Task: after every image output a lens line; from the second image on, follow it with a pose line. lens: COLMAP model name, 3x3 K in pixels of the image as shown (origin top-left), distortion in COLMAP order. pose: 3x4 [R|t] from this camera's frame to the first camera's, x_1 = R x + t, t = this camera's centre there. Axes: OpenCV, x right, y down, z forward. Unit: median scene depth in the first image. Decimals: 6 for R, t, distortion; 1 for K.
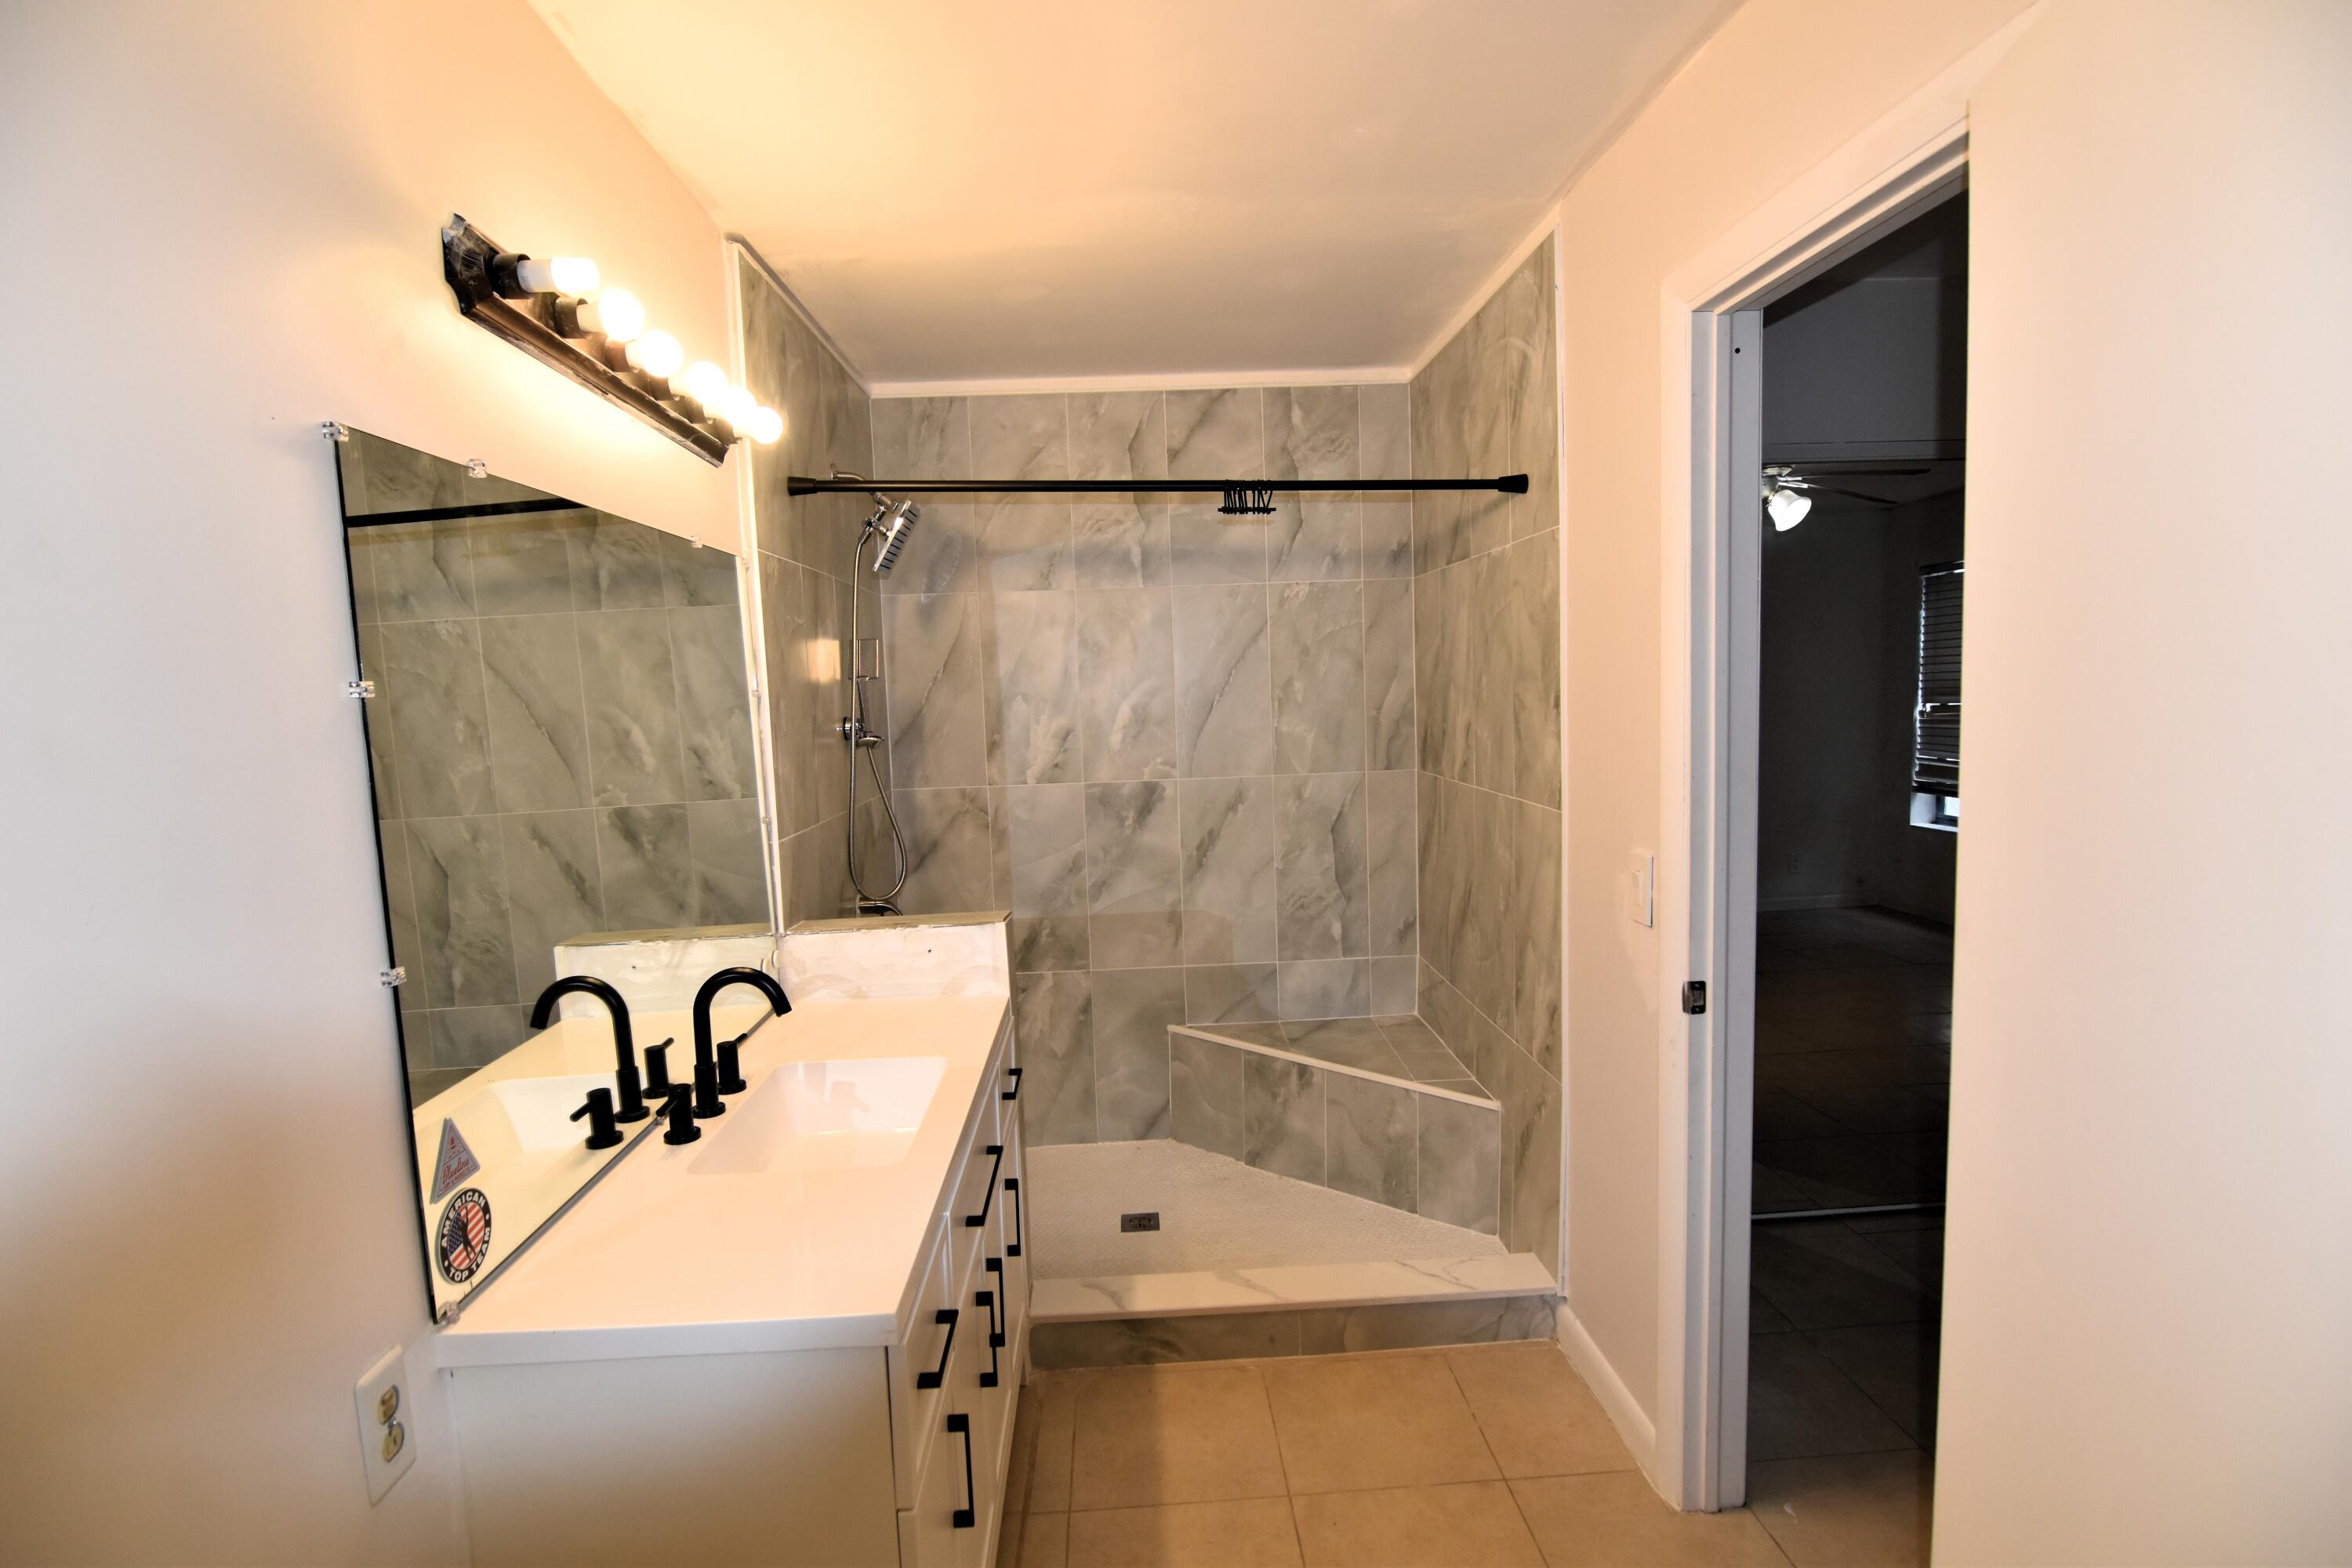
lens RADIAL K [[1139.9, 0, 1179.9], [0, 1139.9, 783.5], [0, 0, 1]] dist [-0.003052, -0.002235]
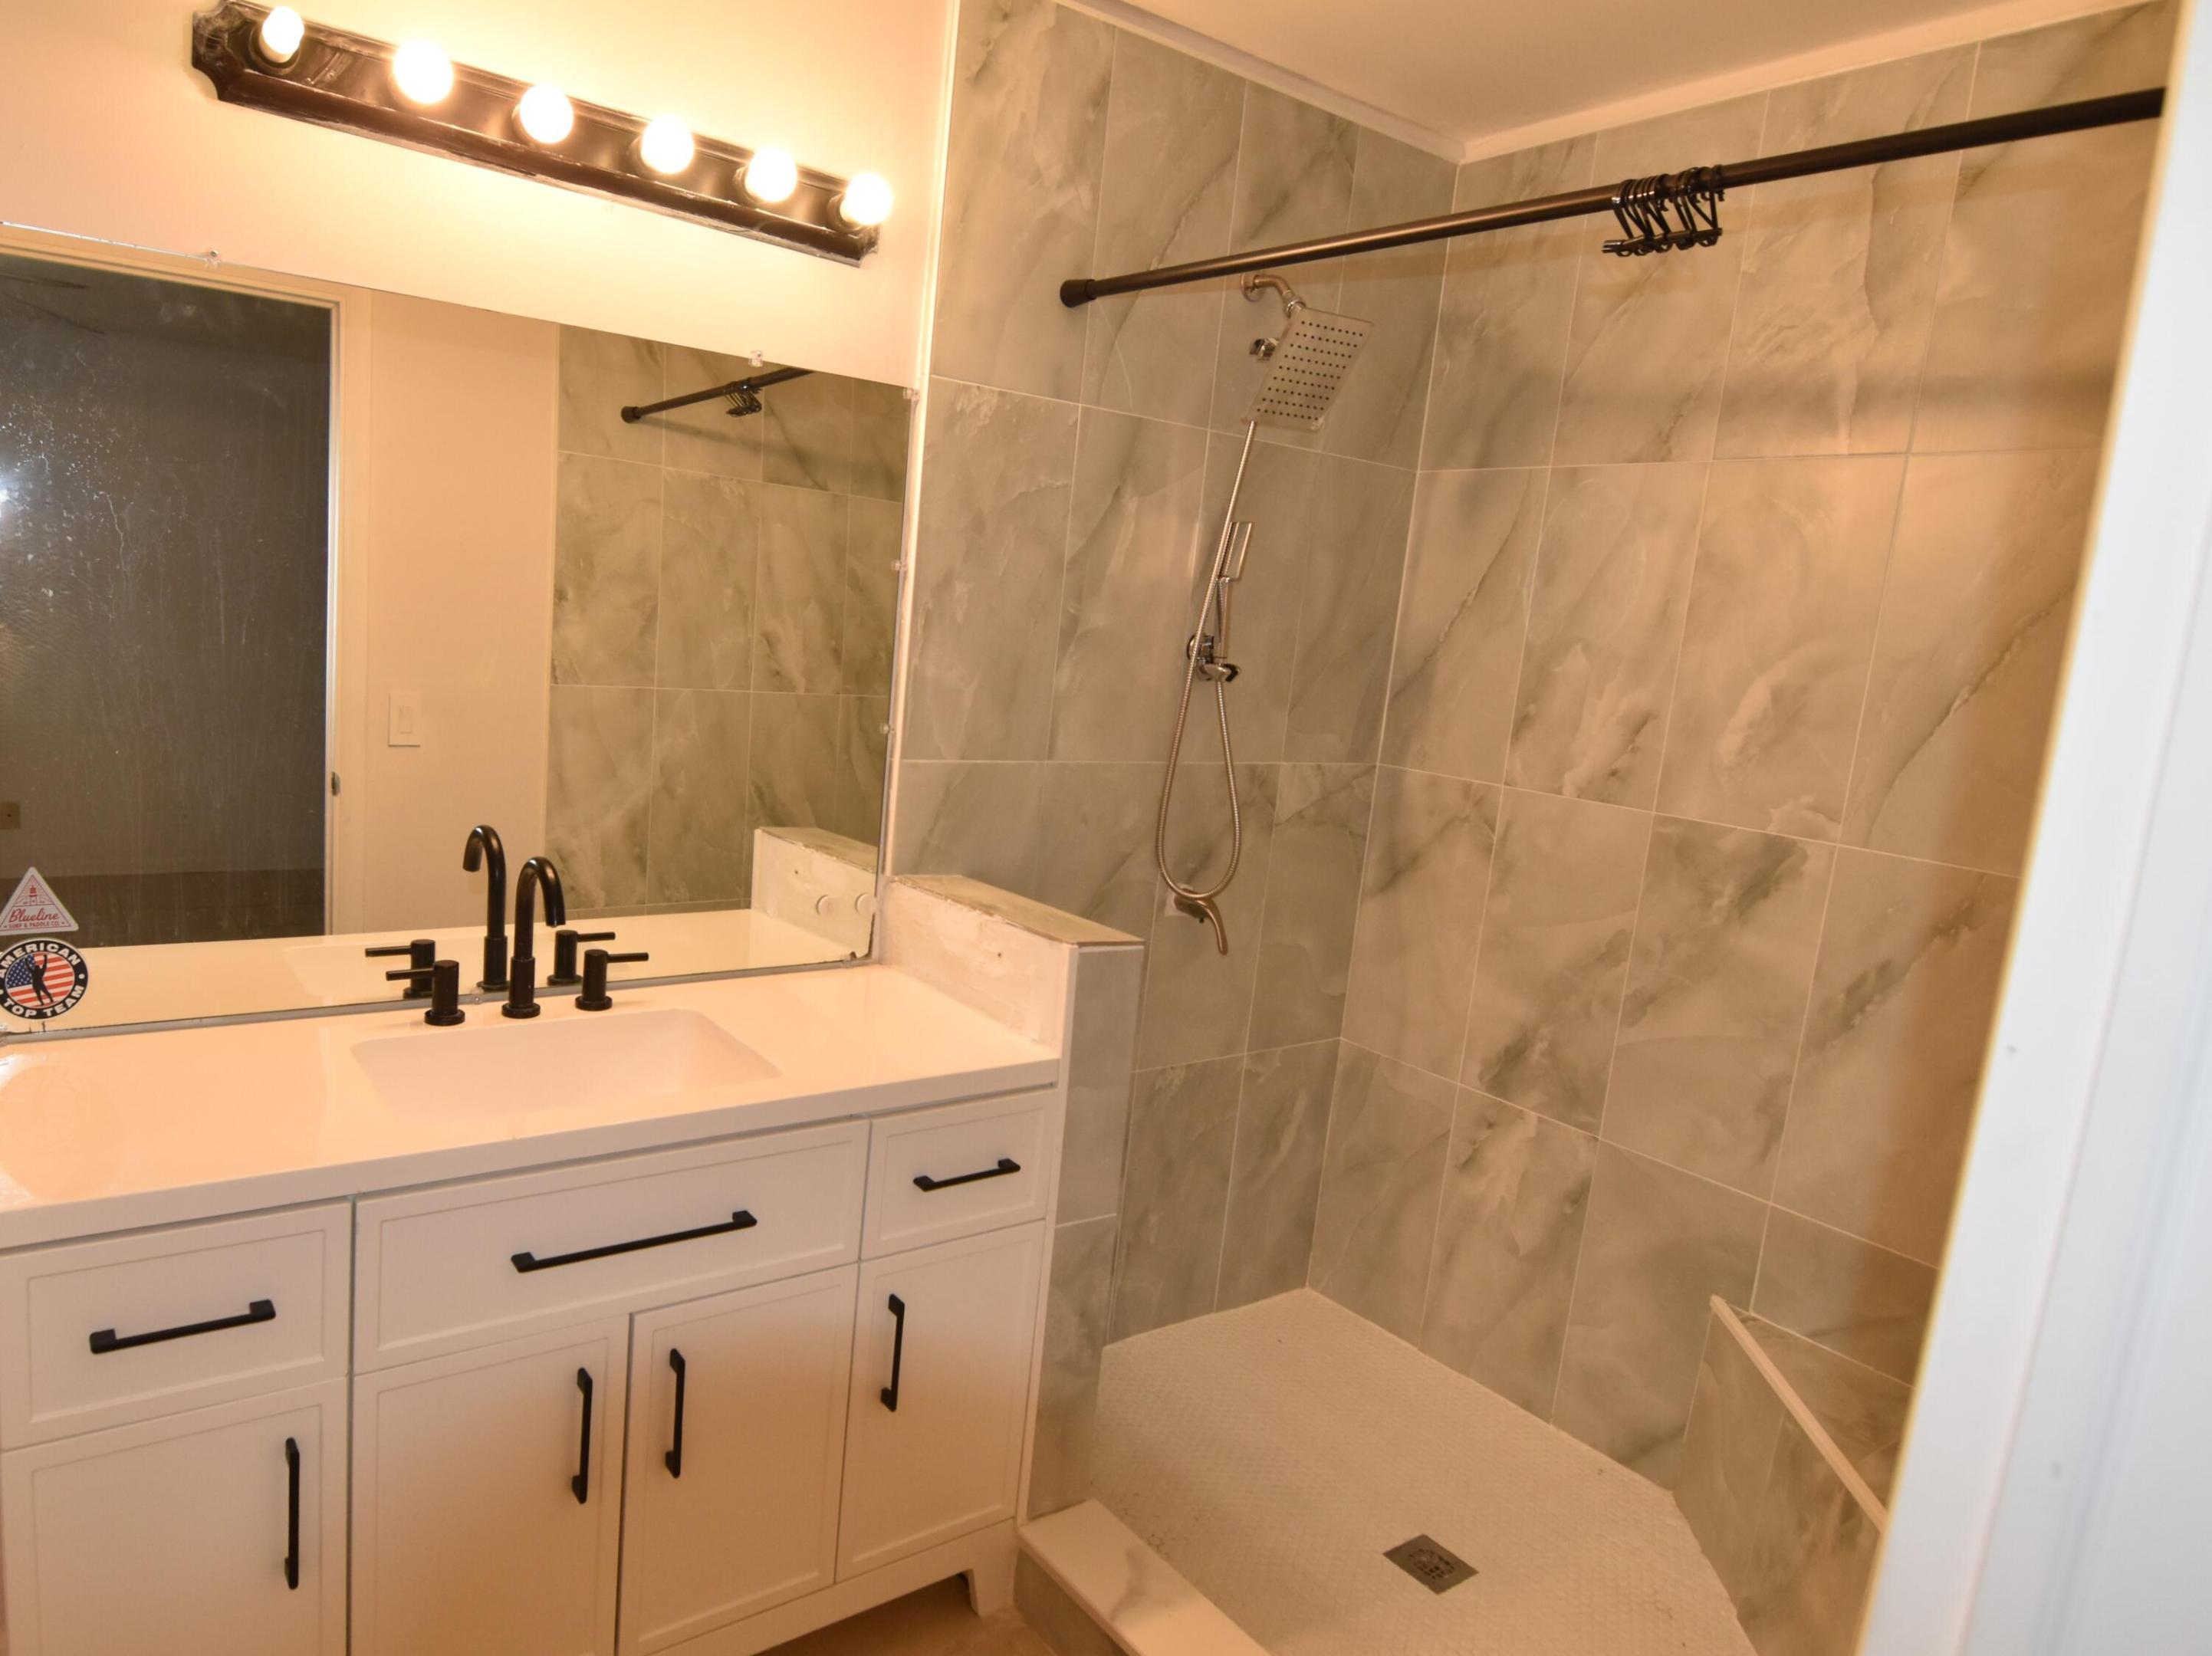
lens RADIAL K [[1414.6, 0, 1094.8], [0, 1414.6, 838.4], [0, 0, 1]] dist [-0.016608, -0.001700]
pose [[0.515018, 0.208181, -0.831515, 0.352423], [-0.176437, 0.975033, 0.134833, -0.033217], [0.838824, 0.077268, 0.538891, 0.403541]]
